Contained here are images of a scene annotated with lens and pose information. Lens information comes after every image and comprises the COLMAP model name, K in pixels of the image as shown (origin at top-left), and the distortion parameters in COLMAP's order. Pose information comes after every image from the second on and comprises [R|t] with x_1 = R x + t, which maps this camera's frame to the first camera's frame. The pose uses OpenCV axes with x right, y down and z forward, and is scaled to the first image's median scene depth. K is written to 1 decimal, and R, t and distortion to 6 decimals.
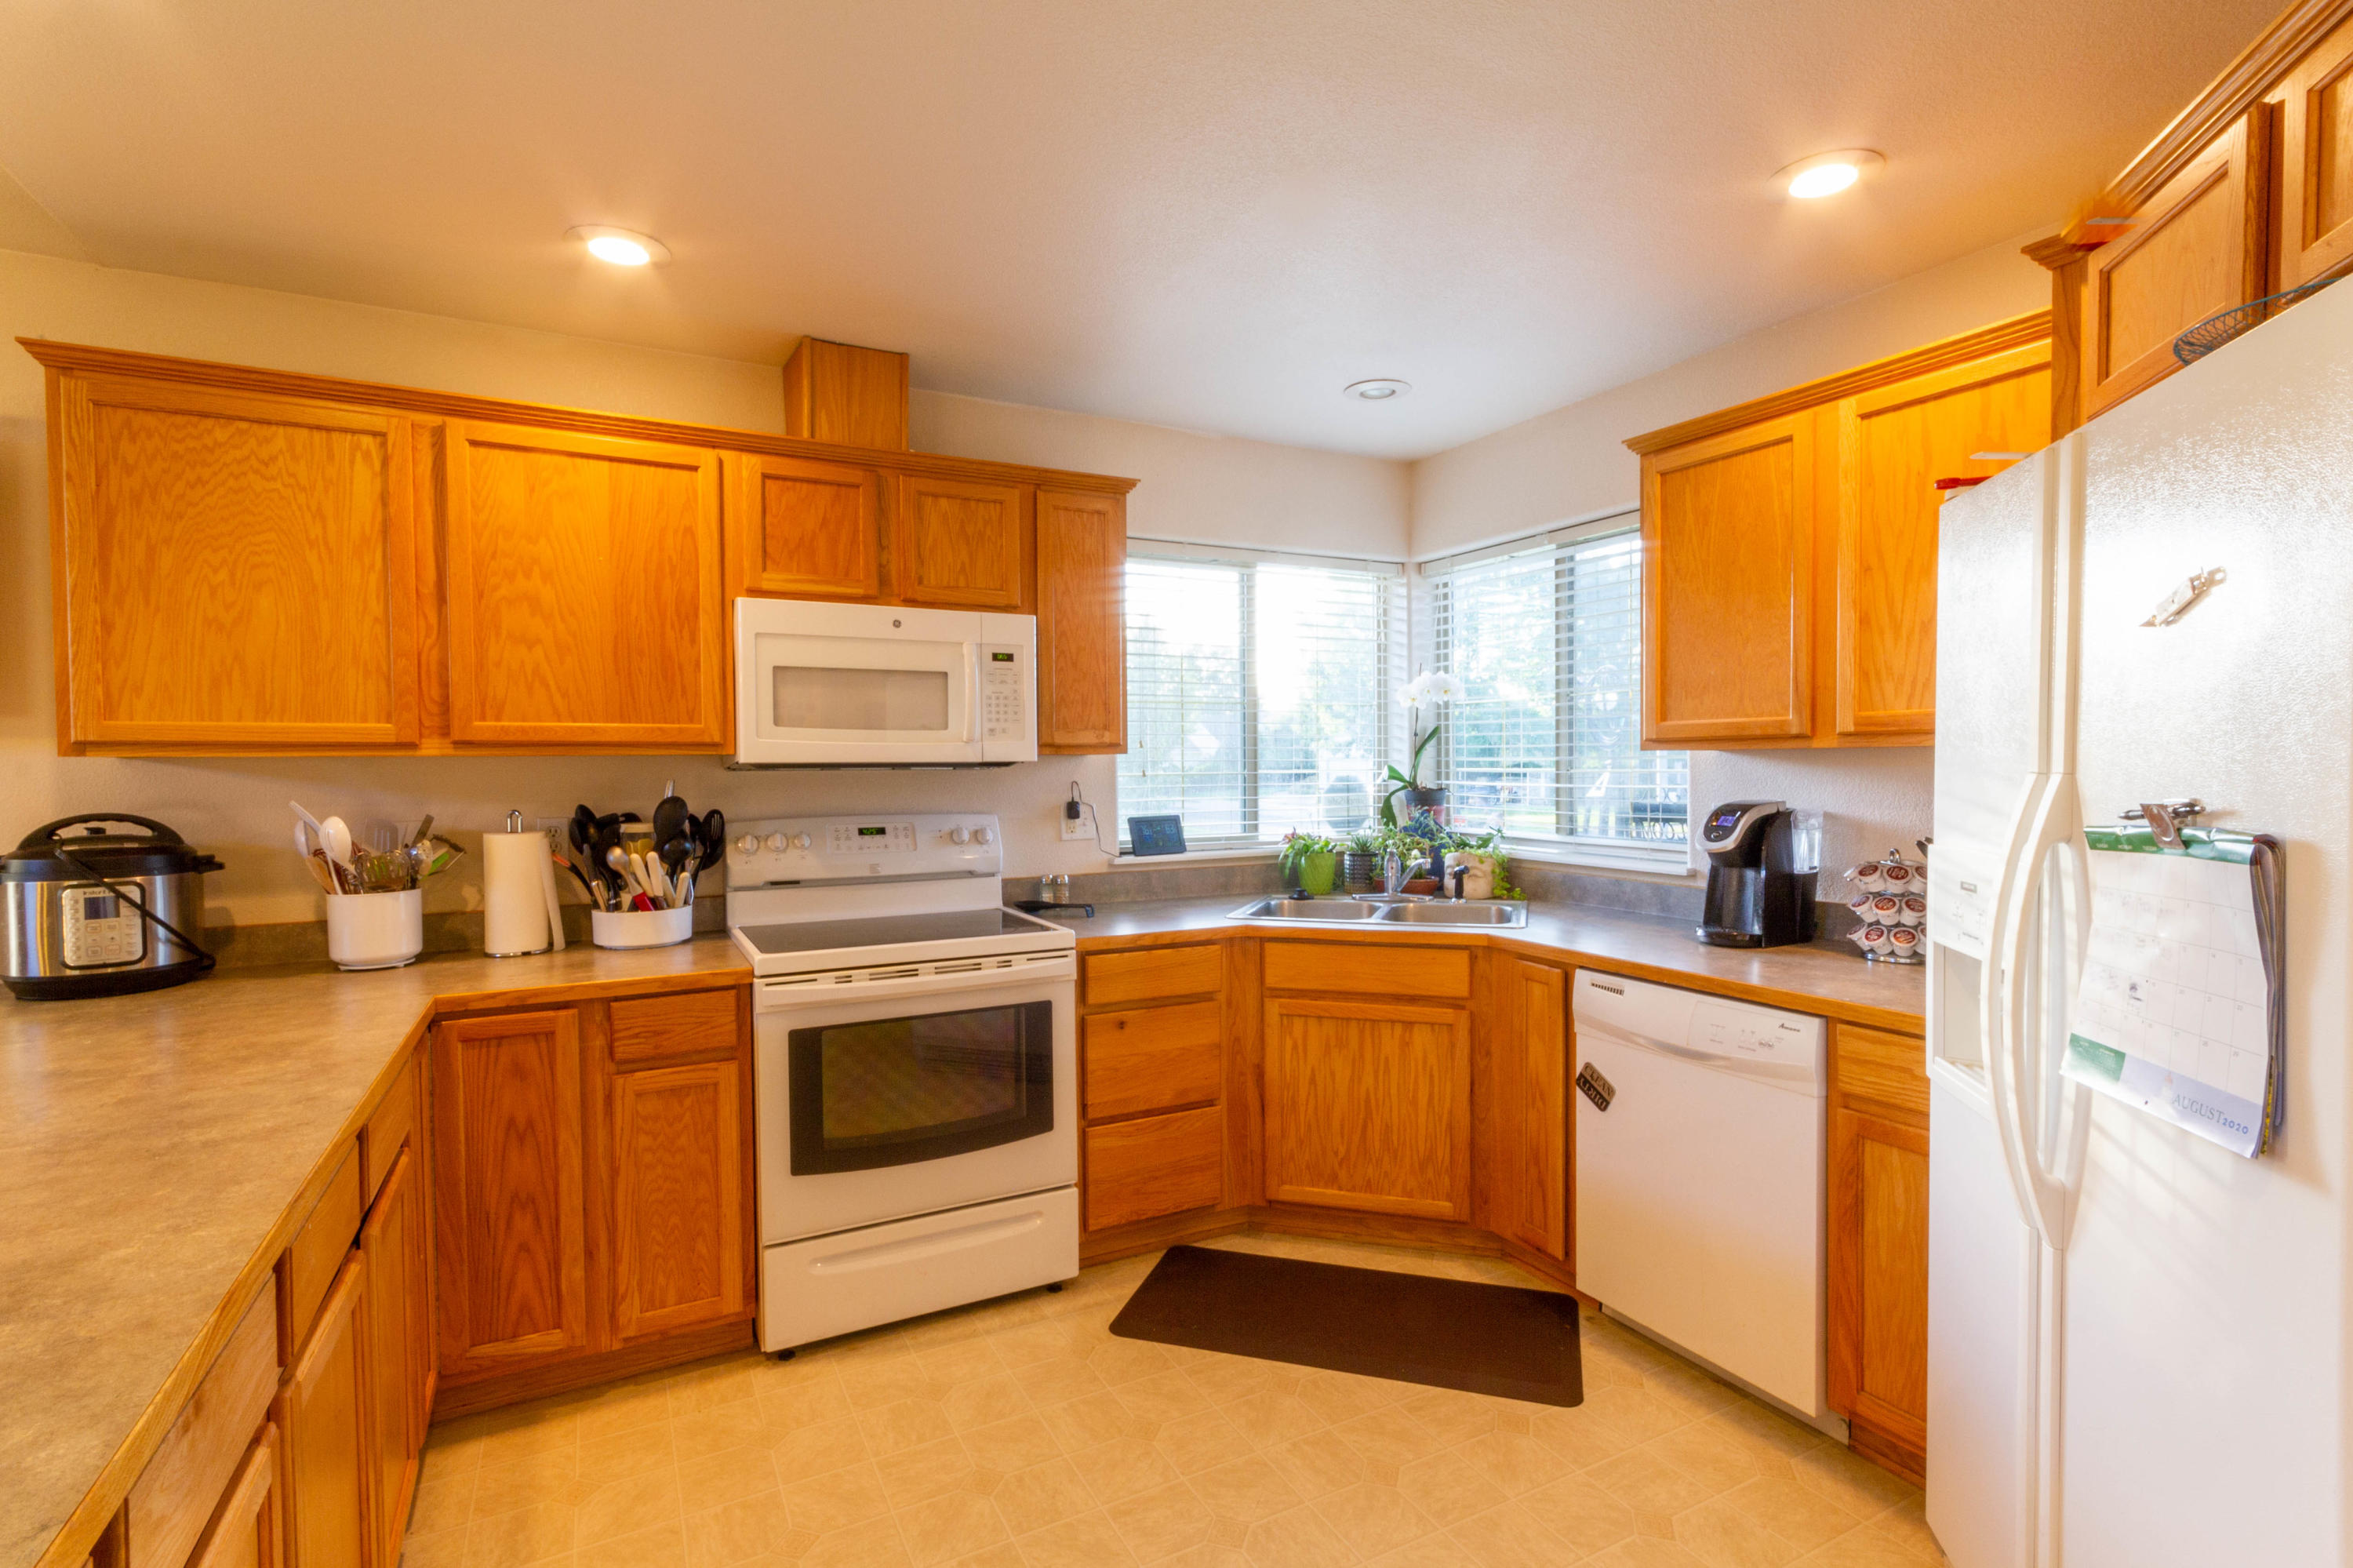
lens RADIAL K [[1118.9, 0, 1182.9], [0, 1118.9, 793.9], [0, 0, 1]] dist [-0.000100, 0.000425]
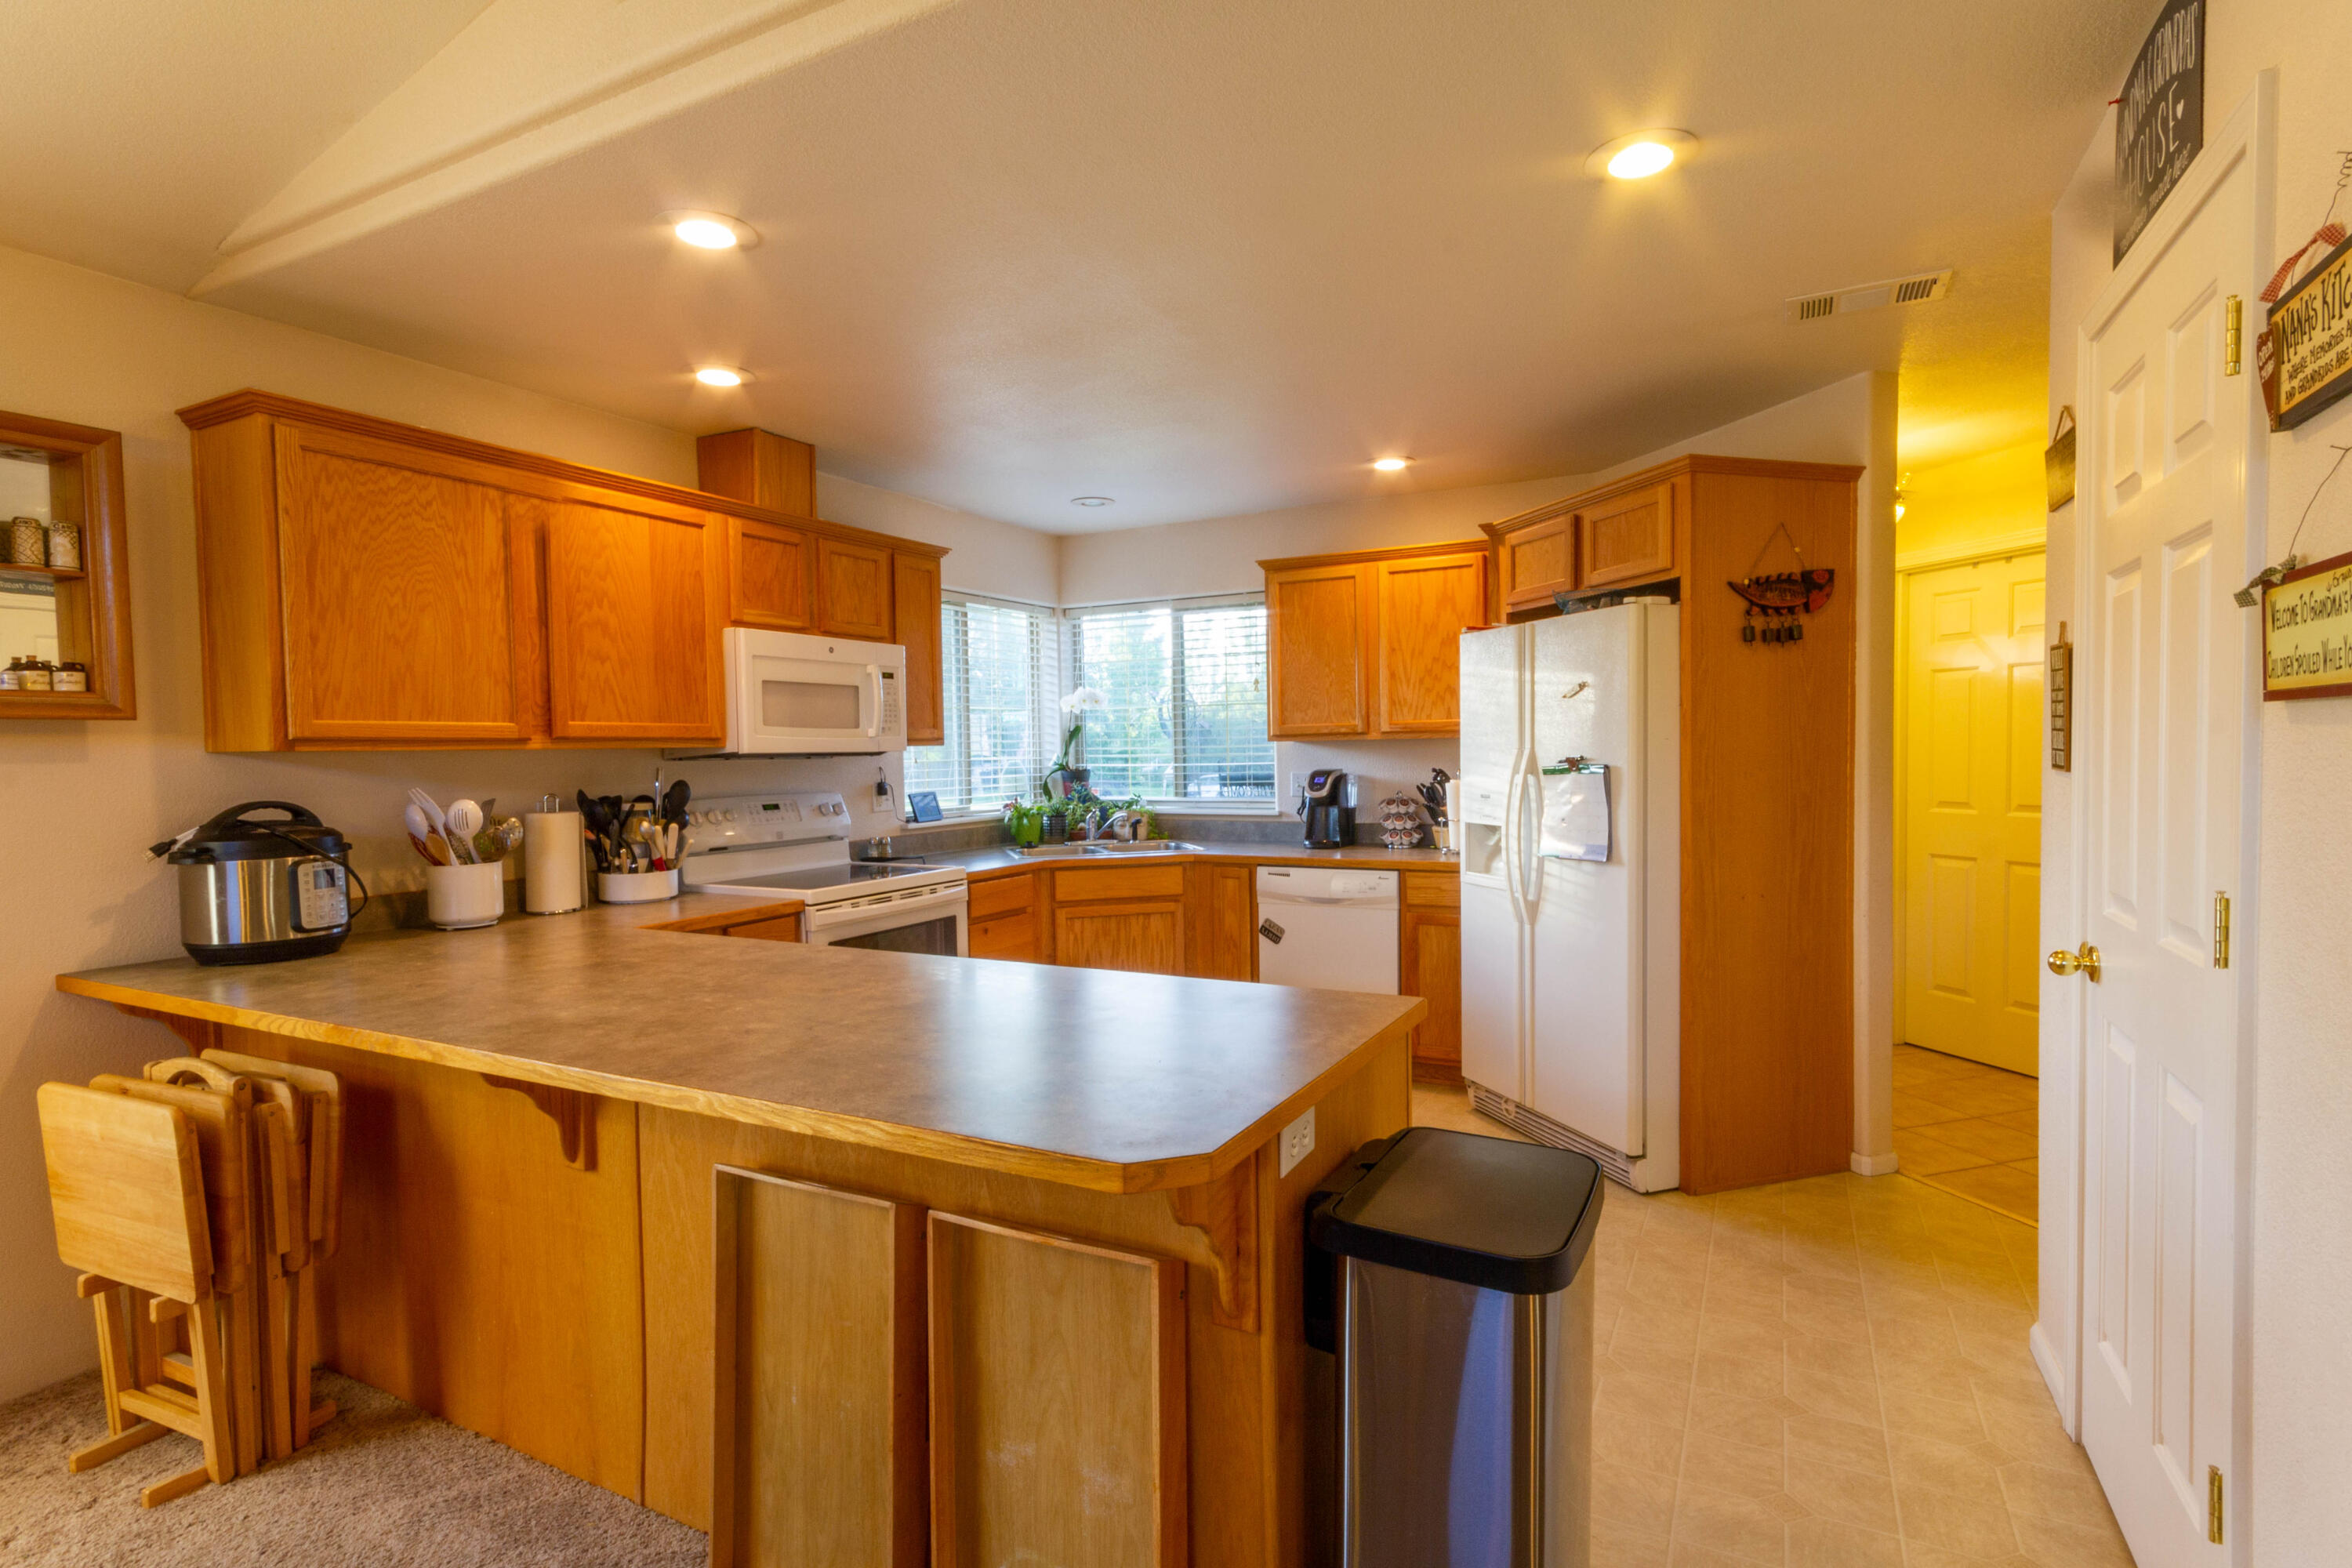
lens RADIAL K [[1152.7, 0, 1178.3], [0, 1152.7, 792.7], [0, 0, 1]] dist [0.008288, 0.001462]
pose [[0.830352, -0.028145, 0.556528, -0.754195], [0.026528, 0.999588, 0.010972, 0.018128], [-0.556608, 0.005653, 0.830756, -0.432076]]
